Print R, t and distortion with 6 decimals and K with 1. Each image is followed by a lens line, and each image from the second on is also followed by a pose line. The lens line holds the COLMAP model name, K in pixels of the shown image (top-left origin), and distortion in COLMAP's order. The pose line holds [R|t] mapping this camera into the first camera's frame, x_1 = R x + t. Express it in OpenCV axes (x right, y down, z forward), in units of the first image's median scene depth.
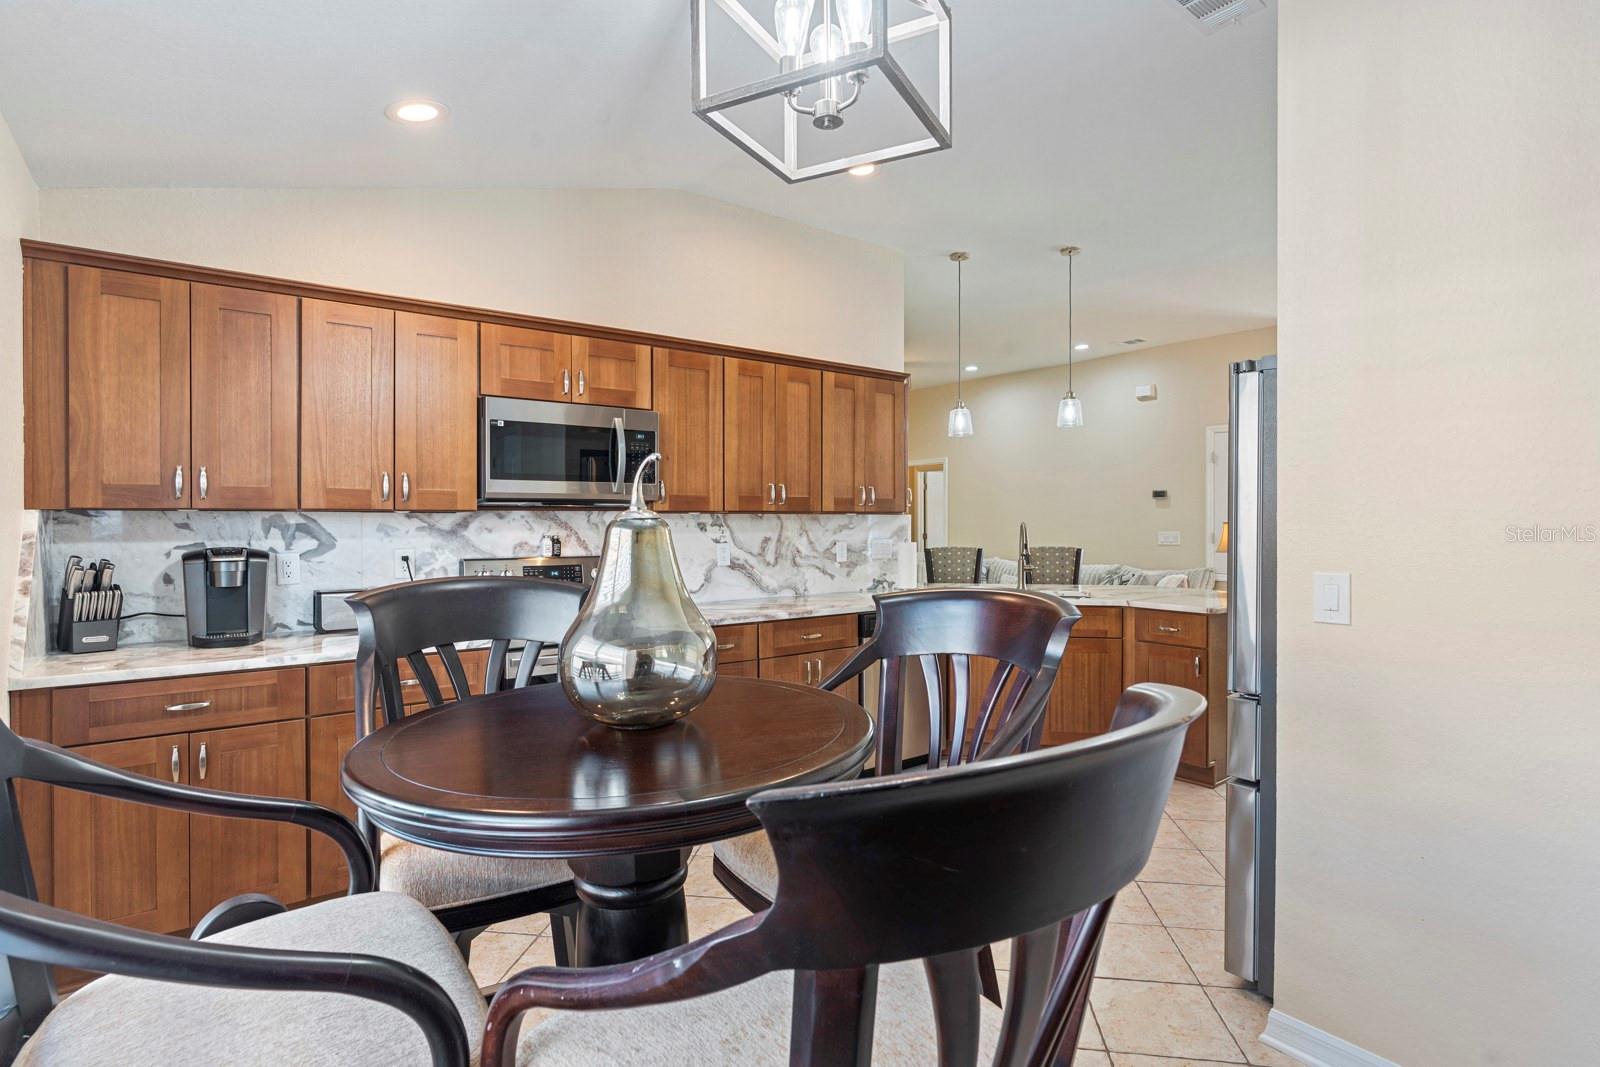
lens RADIAL K [[808.9, 0, 795.3], [0, 808.9, 533.1], [0, 0, 1]] dist [-0.002879, 0.001032]
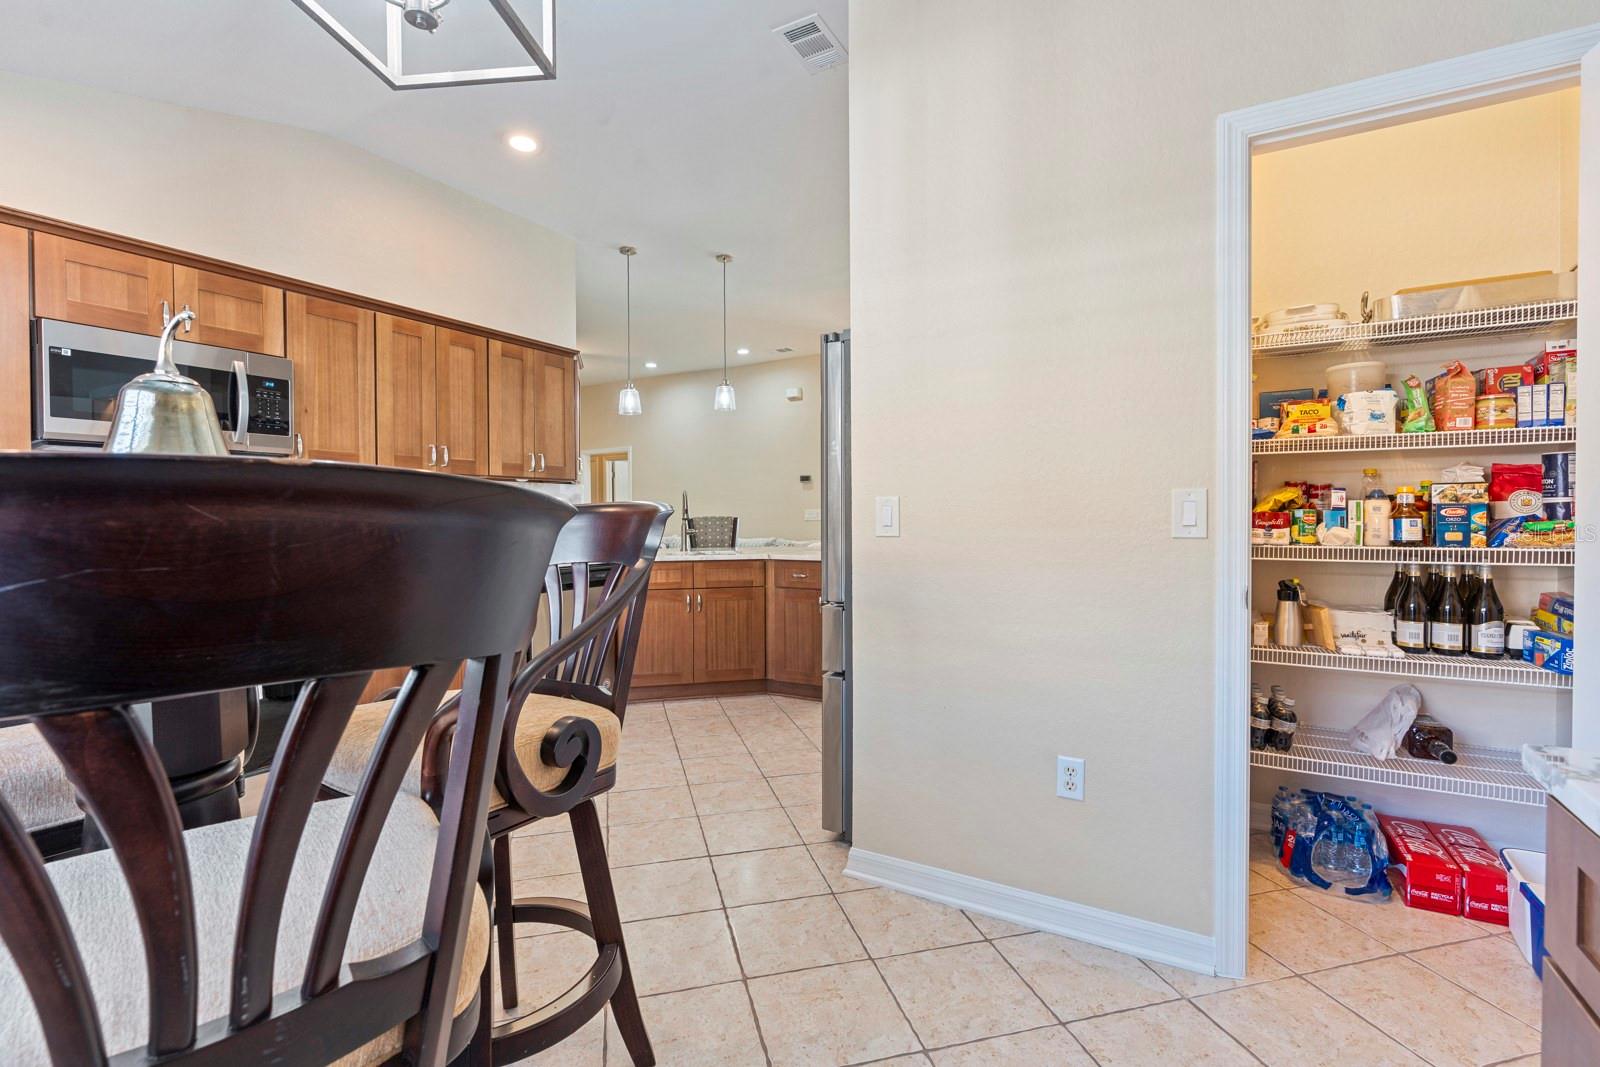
lens RADIAL K [[729.5, 0, 801.0], [0, 729.5, 527.7], [0, 0, 1]] dist [-0.008456, 0.002837]
pose [[0.921448, -0.009830, 0.388377, 0.040038], [0.009065, 0.999952, 0.003803, 0.041729], [-0.388395, 0.000016, 0.921493, -0.005045]]
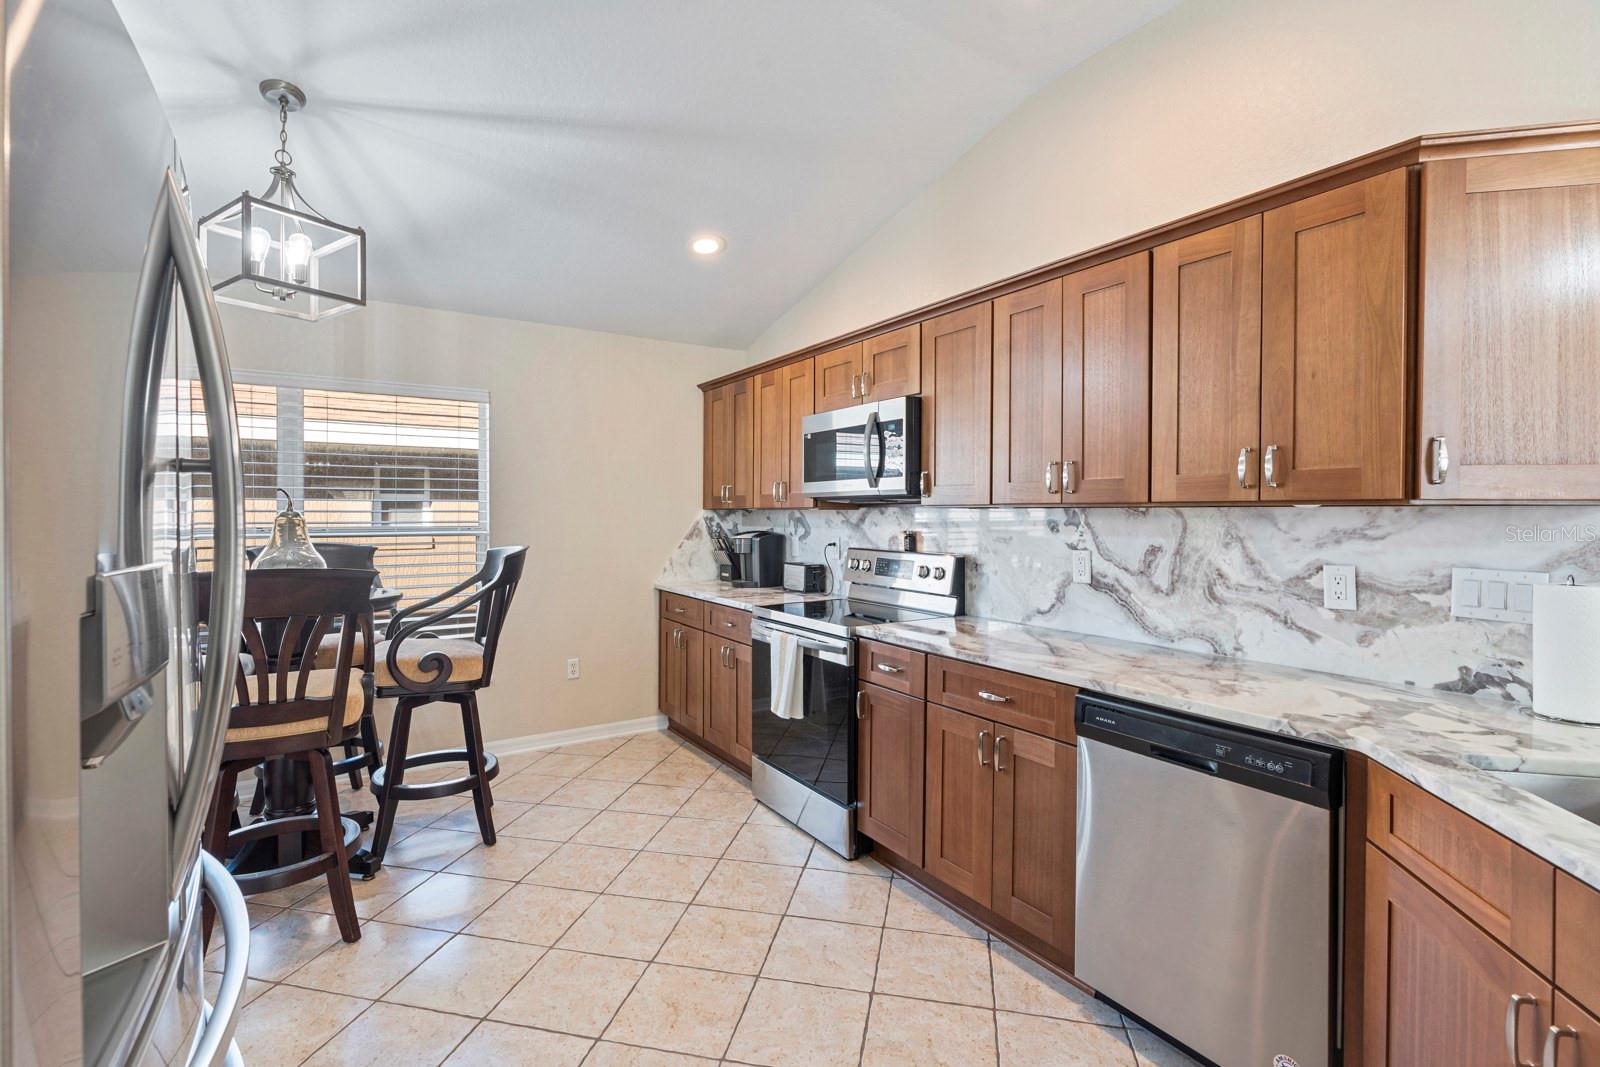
lens RADIAL K [[729.5, 0, 805.9], [0, 729.5, 520.7], [0, 0, 1]] dist [-0.008456, 0.002837]
pose [[-0.067854, 0.010888, -0.997636, 0.581232], [-0.018656, 0.999752, 0.012180, -0.017032], [0.997521, 0.019439, -0.067634, 0.846170]]
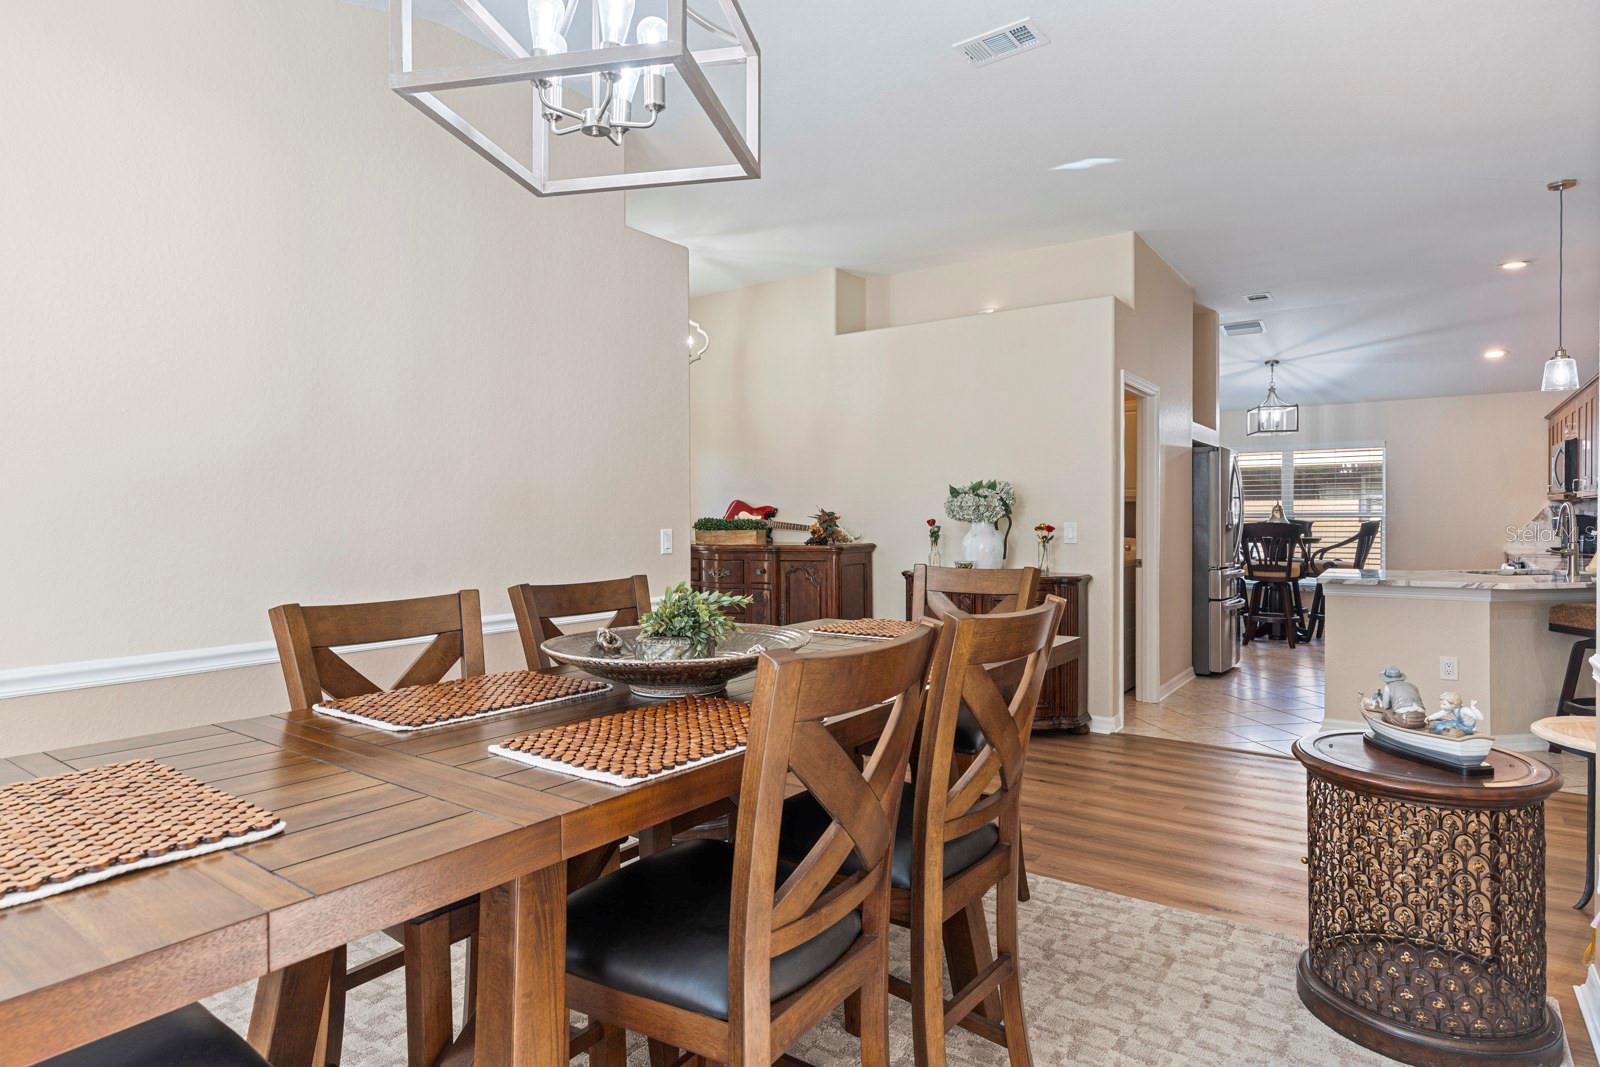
lens RADIAL K [[867.0, 0, 794.5], [0, 867.0, 520.2], [0, 0, 1]] dist [0.002499, 0.000279]
pose [[-0.958545, 0.010019, -0.284767, 1.713813], [0.002744, 0.999660, 0.025937, -0.029914], [0.284930, 0.024081, -0.958246, 2.055073]]
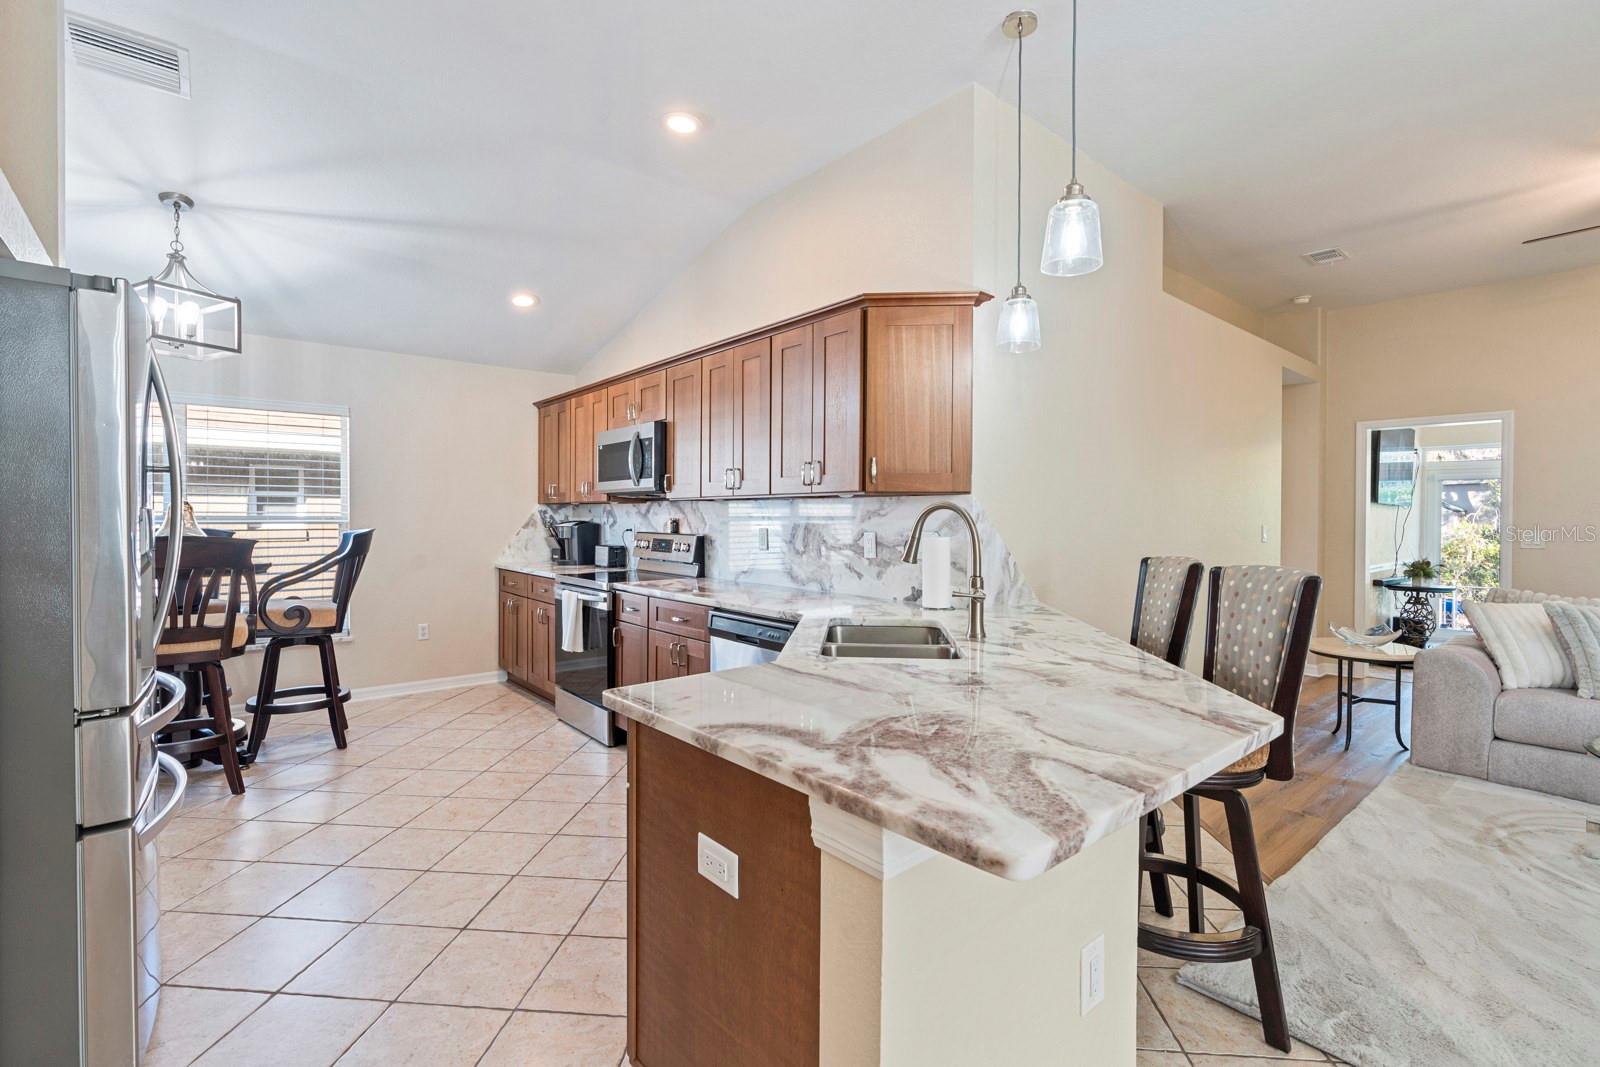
lens RADIAL K [[729.5, 0, 808.1], [0, 729.5, 527.1], [0, 0, 1]] dist [-0.008456, 0.002837]
pose [[0.050539, 0.015194, -0.998607, 0.888819], [-0.019922, 0.999701, 0.014203, -0.003656], [0.998523, 0.019177, 0.050826, 1.061515]]
